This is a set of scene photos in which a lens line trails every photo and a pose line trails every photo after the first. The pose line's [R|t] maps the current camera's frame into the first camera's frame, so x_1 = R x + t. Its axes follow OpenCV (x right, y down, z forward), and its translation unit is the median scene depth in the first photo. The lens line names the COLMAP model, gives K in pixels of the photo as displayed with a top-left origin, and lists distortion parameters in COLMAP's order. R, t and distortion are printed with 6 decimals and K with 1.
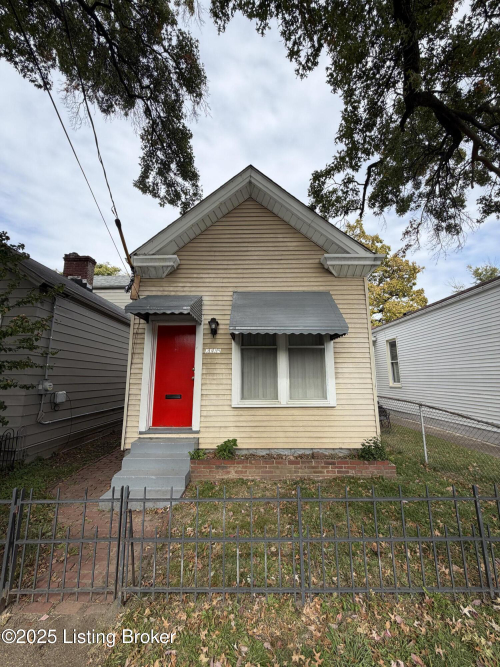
lens RADIAL K [[266.8, 0, 248.9], [0, 266.8, 331.1], [0, 0, 1]] dist [-0.000275, -0.000018]
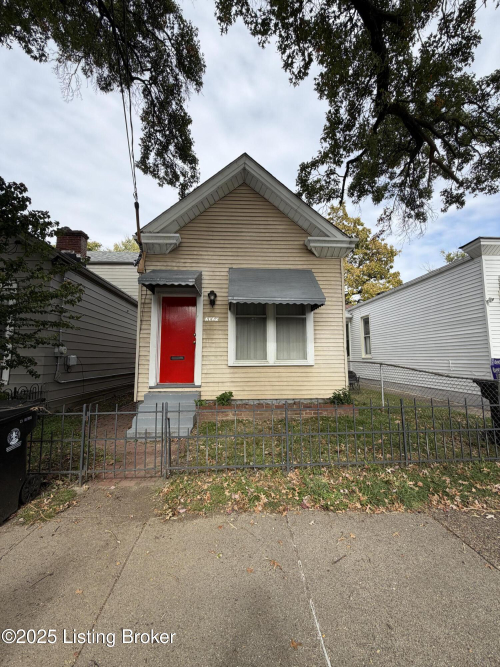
lens RADIAL K [[266.8, 0, 248.9], [0, 266.8, 331.1], [0, 0, 1]] dist [-0.000275, -0.000018]
pose [[0.997820, 0.007687, 0.065541, -0.047928], [-0.012438, 0.997298, 0.072397, 0.039389], [-0.064807, -0.073054, 0.995220, -0.169174]]
